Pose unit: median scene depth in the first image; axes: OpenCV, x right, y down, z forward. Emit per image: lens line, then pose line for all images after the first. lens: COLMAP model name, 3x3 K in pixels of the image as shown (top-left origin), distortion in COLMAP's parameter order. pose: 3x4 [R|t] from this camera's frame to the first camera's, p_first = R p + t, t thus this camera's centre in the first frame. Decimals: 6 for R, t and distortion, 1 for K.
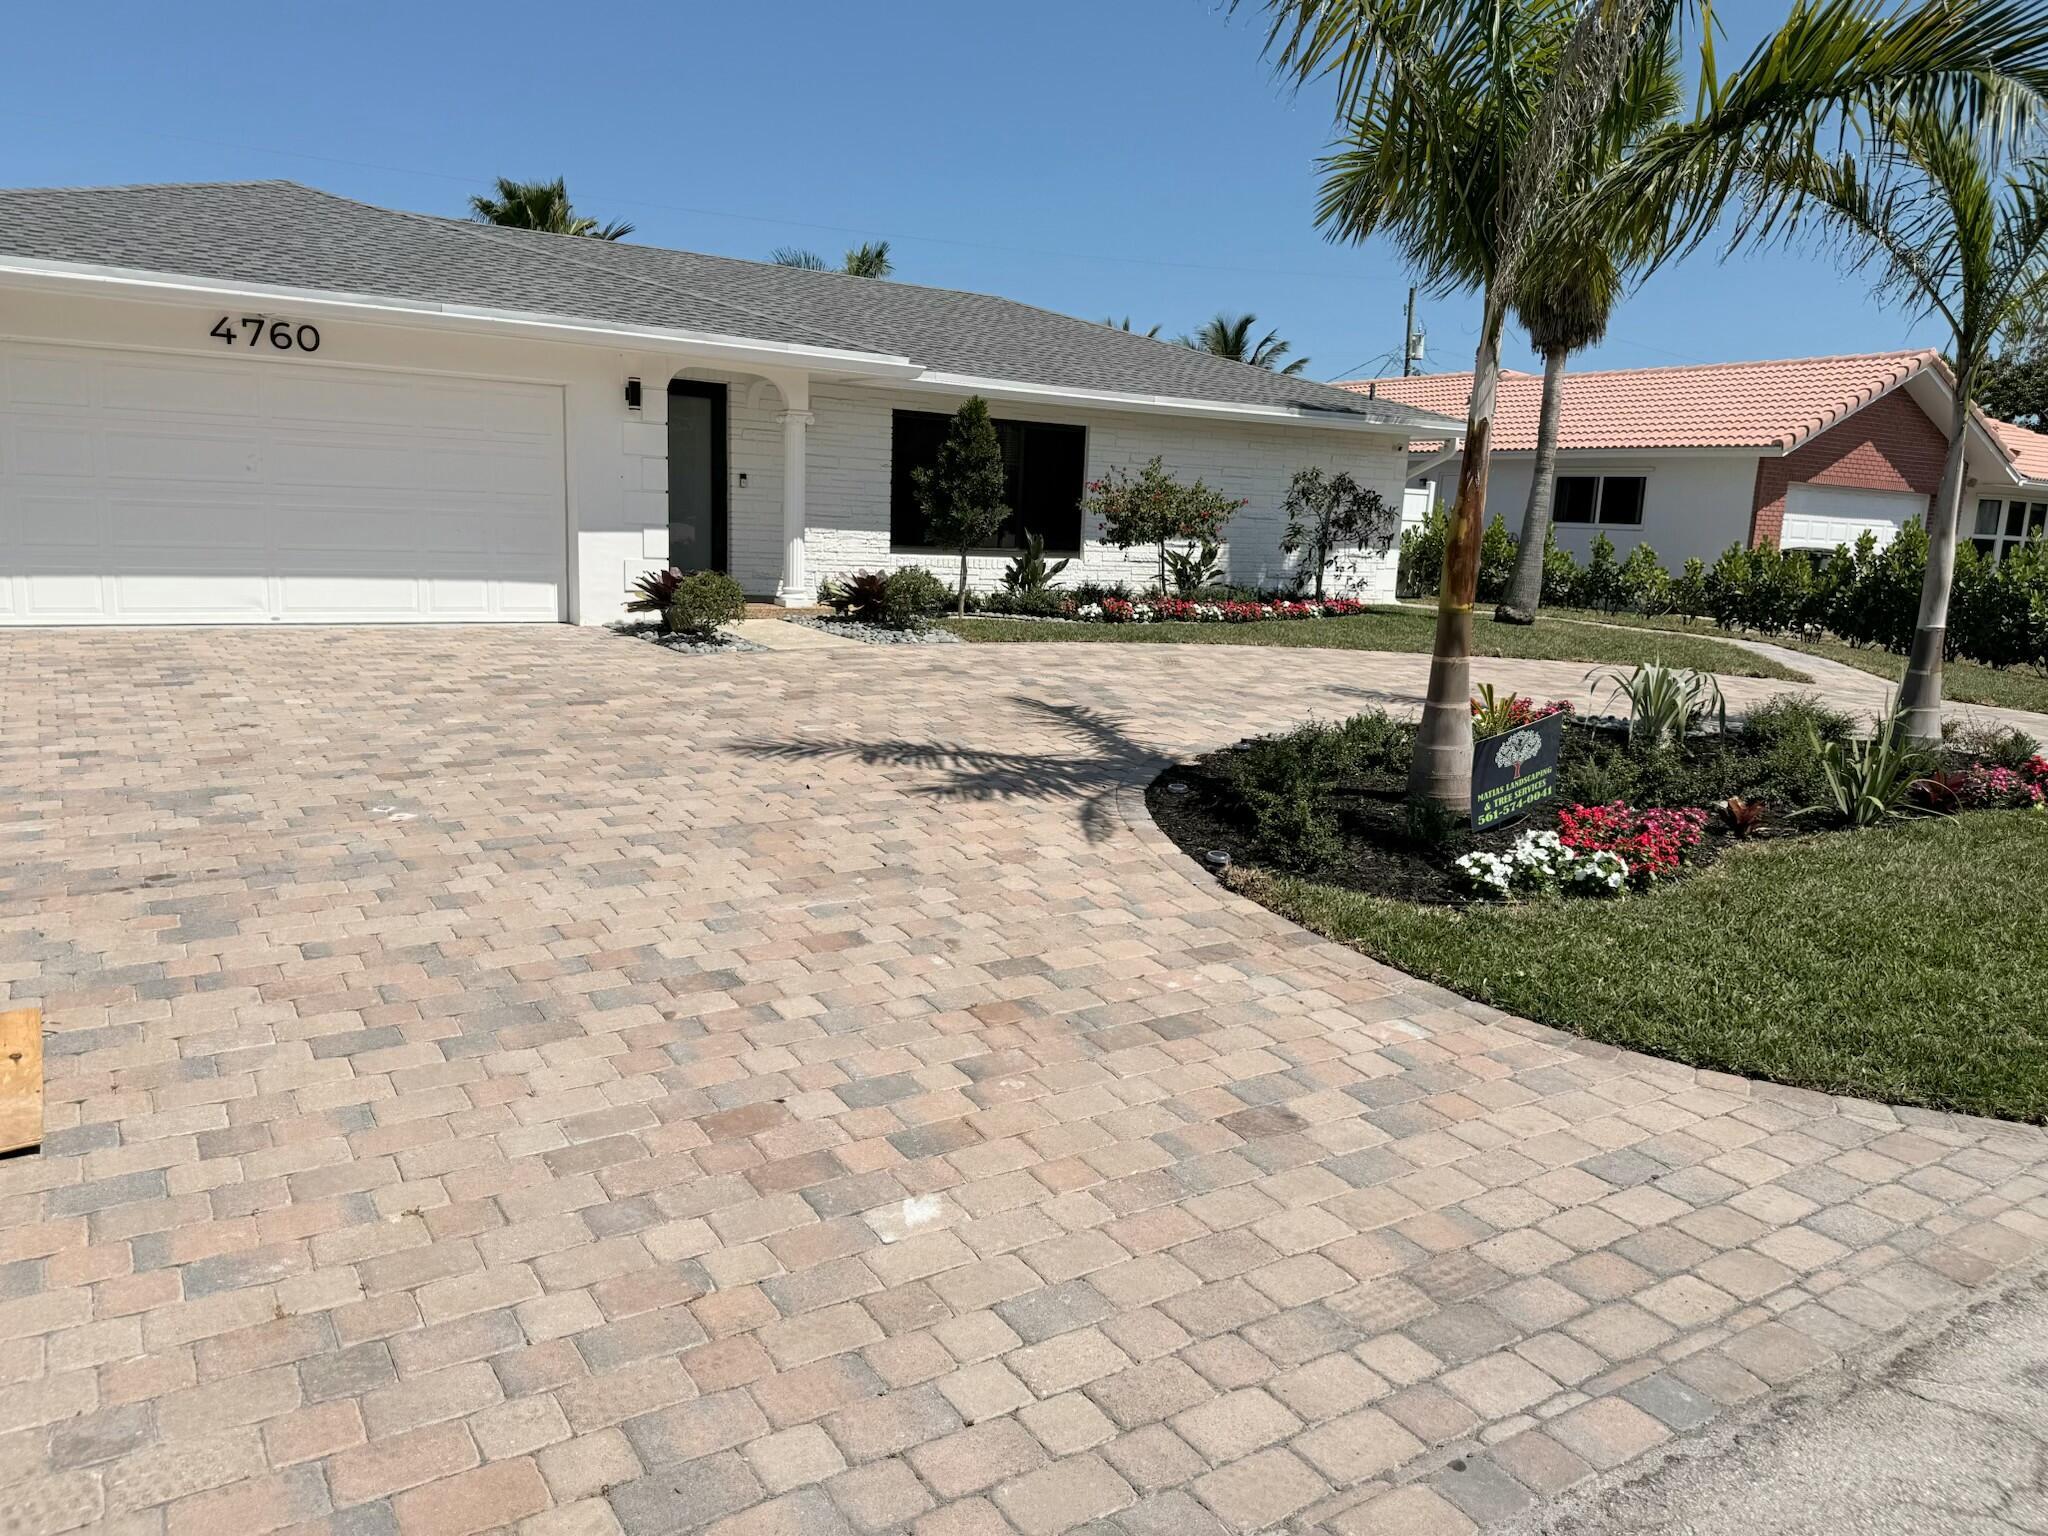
lens RADIAL K [[1443.3, 0, 1039.2], [0, 1443.3, 765.4], [0, 0, 1]] dist [0.088819, -0.130330]
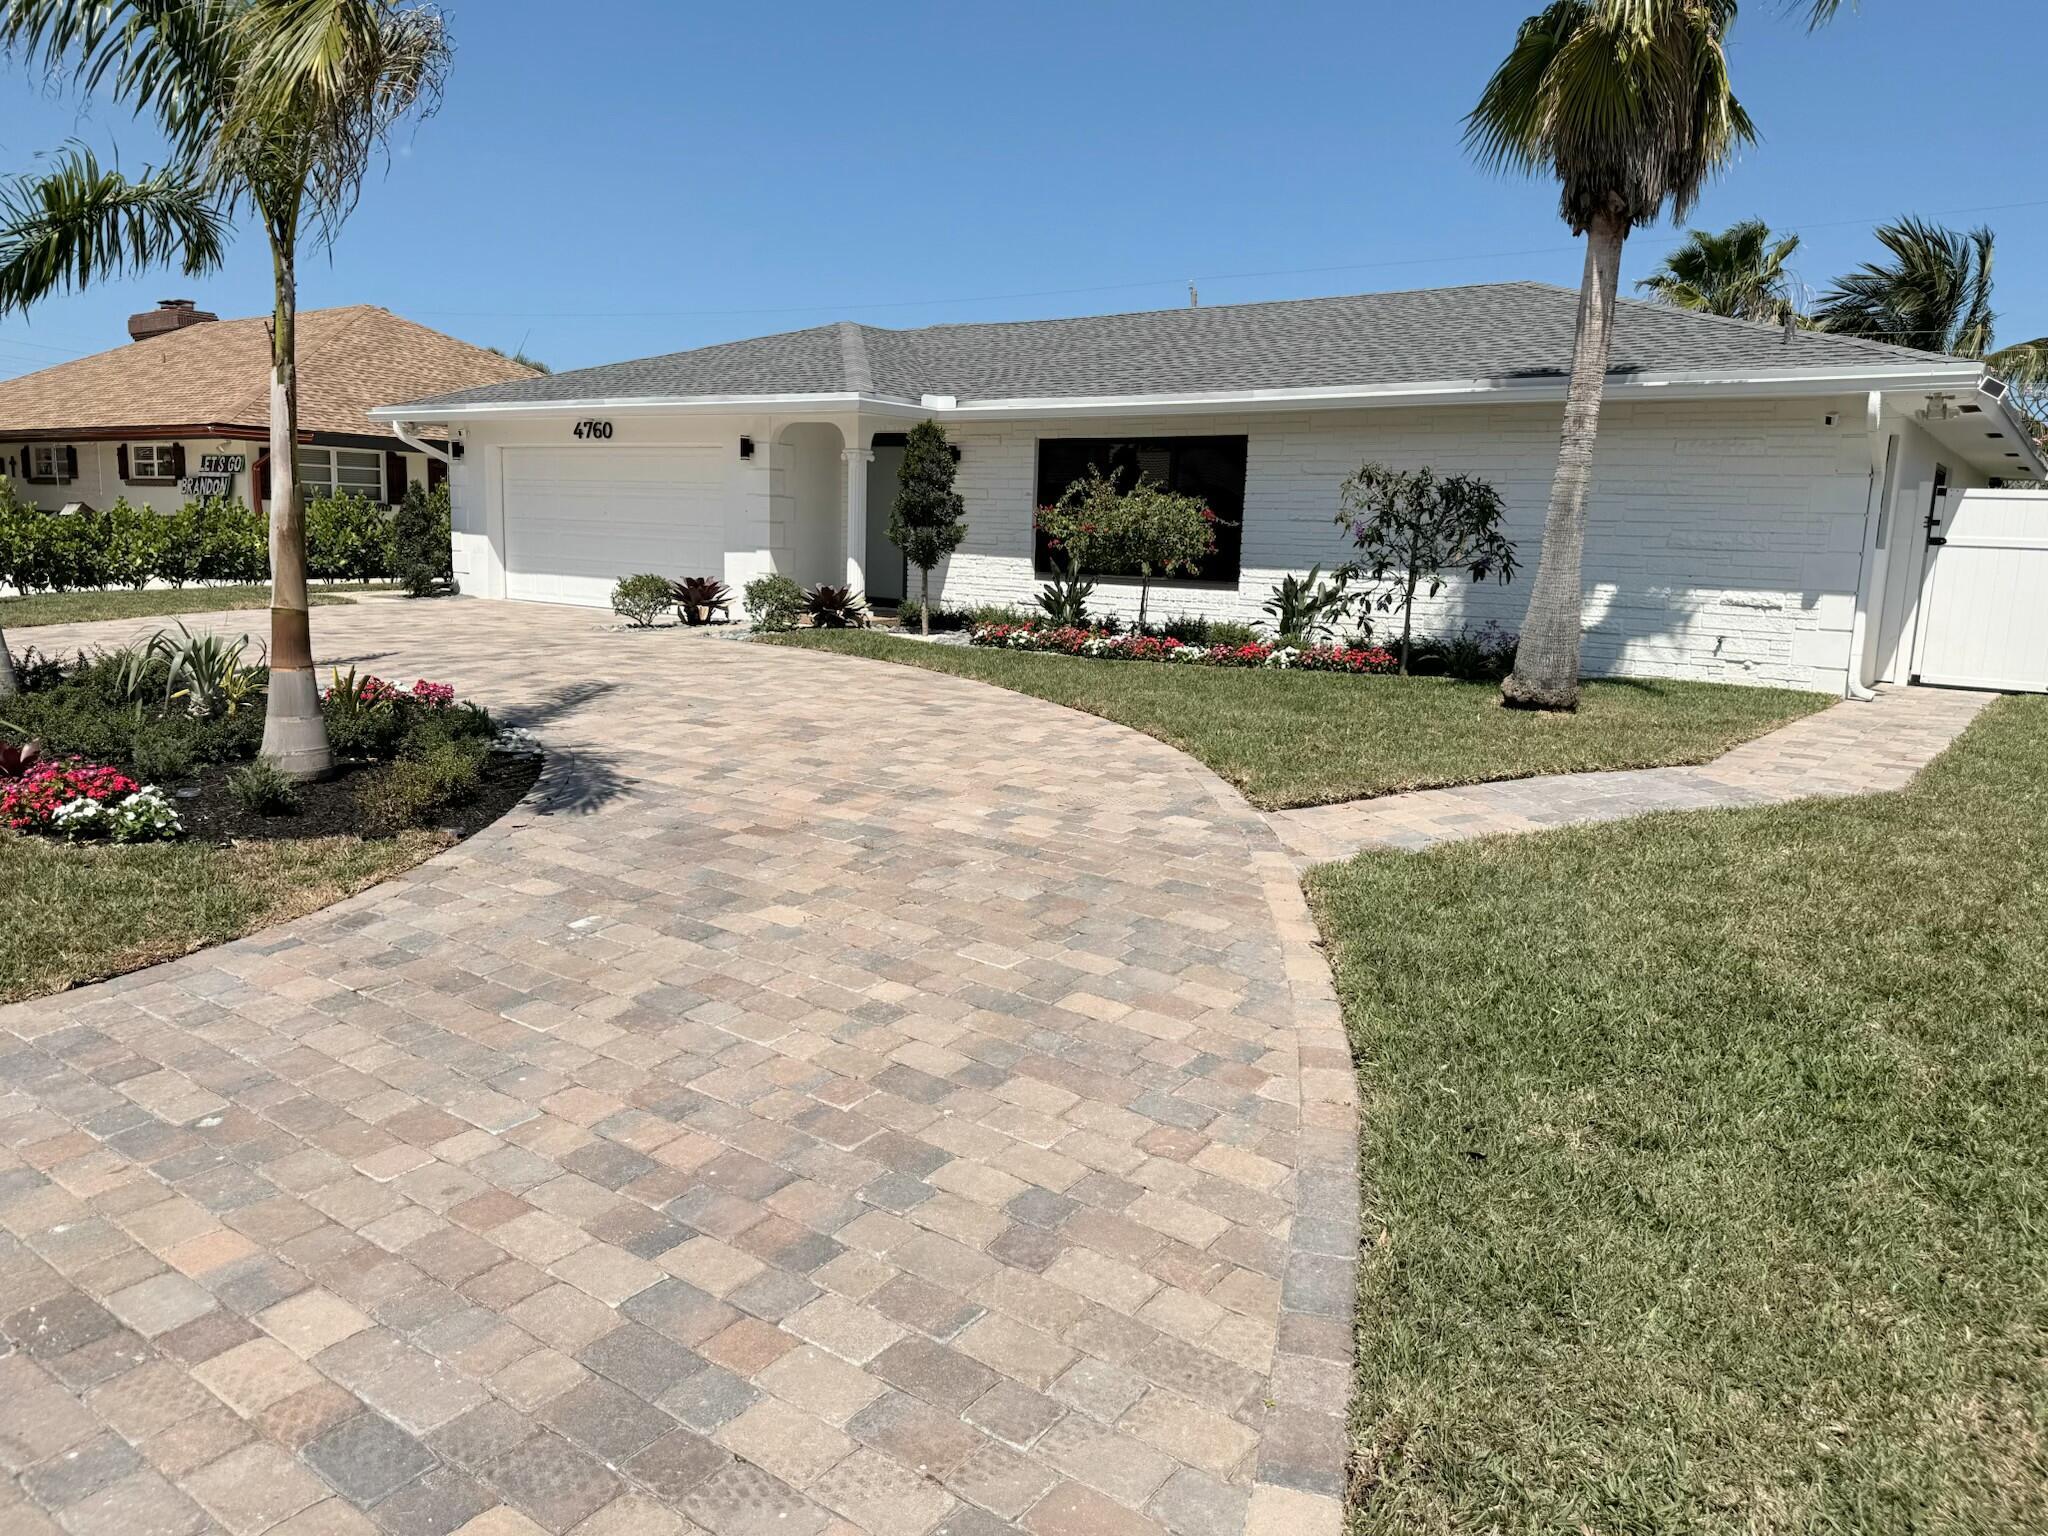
lens RADIAL K [[1443.3, 0, 1039.2], [0, 1443.3, 765.4], [0, 0, 1]] dist [0.088819, -0.130330]
pose [[0.339398, 0.117143, -0.933320, 0.875613], [-0.180799, 0.981839, 0.057486, -0.079242], [0.923104, 0.149232, 0.354414, 0.677477]]
